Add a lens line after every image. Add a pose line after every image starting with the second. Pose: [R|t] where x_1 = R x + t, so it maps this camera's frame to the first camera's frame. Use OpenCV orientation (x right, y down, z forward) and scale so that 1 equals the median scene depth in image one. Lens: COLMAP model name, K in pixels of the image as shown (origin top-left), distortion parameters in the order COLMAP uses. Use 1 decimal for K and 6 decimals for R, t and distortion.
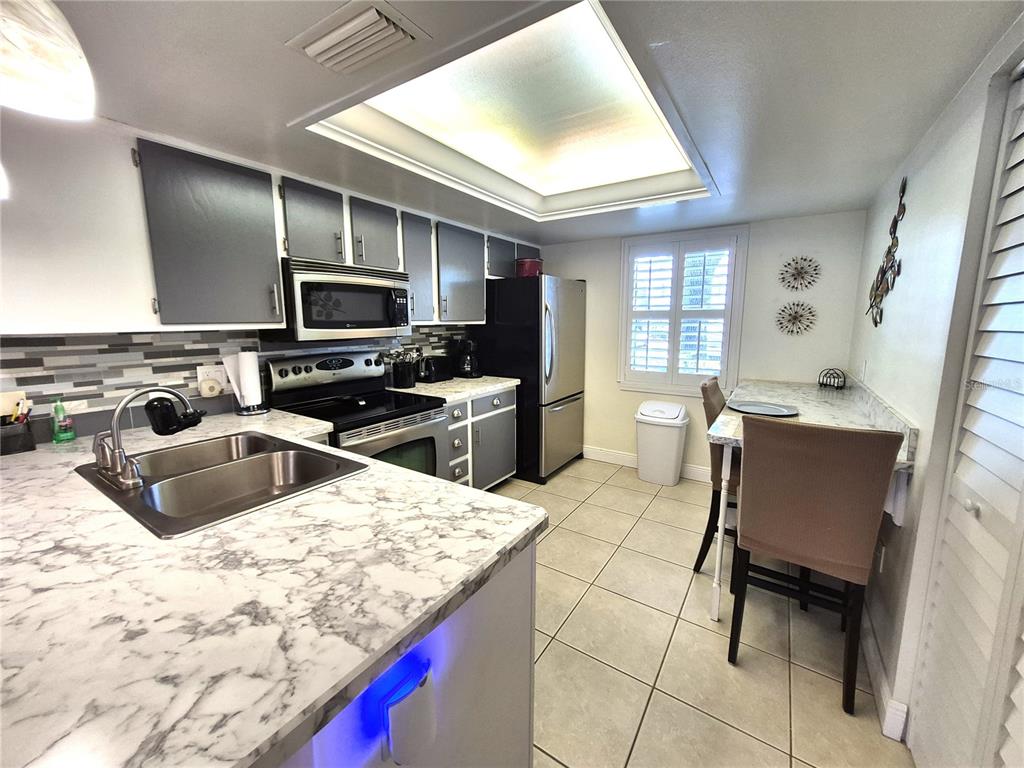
lens RADIAL K [[403.7, 0, 513.2], [0, 403.7, 381.1], [0, 0, 1]] dist [0.003878, 0.000305]
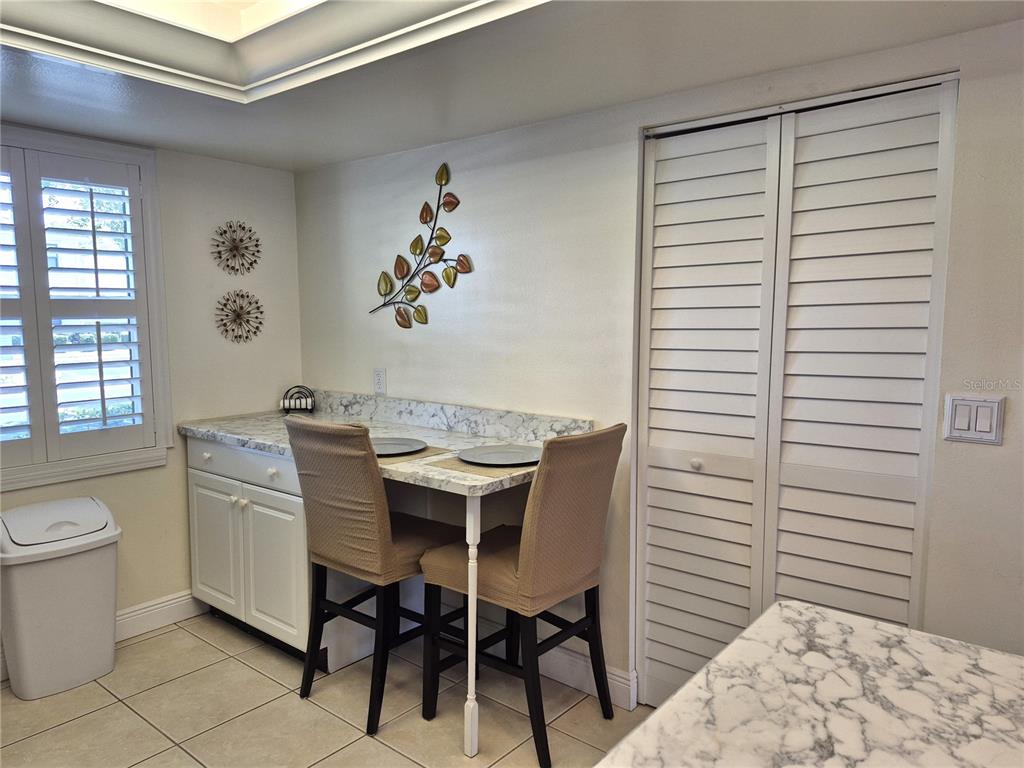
lens RADIAL K [[711.5, 0, 518.1], [0, 711.5, 384.9], [0, 0, 1]] dist [0.055397, -0.054898]
pose [[0.104649, -0.099900, 0.989479, -0.554107], [0.151687, 0.984904, 0.083395, -0.103605], [-0.982873, 0.141364, 0.118223, 0.606215]]
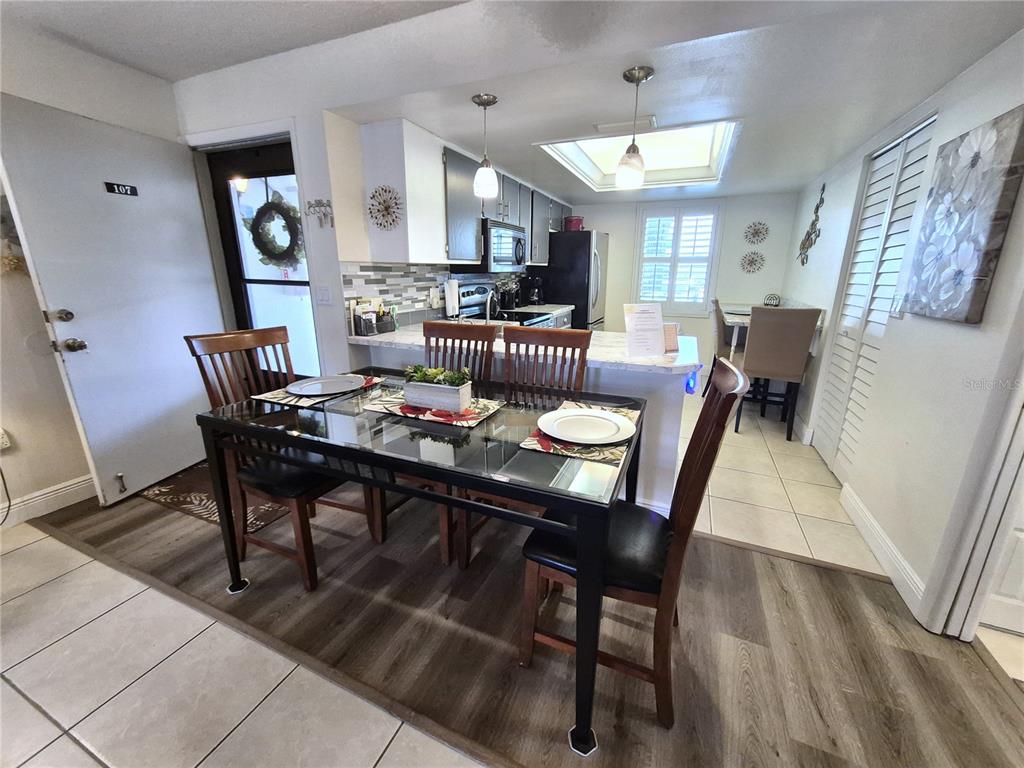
lens RADIAL K [[403.7, 0, 512.9], [0, 403.7, 380.4], [0, 0, 1]] dist [0.003878, 0.000305]
pose [[0.984618, -0.041122, 0.169811, -0.687178], [0.021232, 0.992866, 0.117330, 0.130616], [-0.173424, -0.111920, 0.978467, -0.581592]]
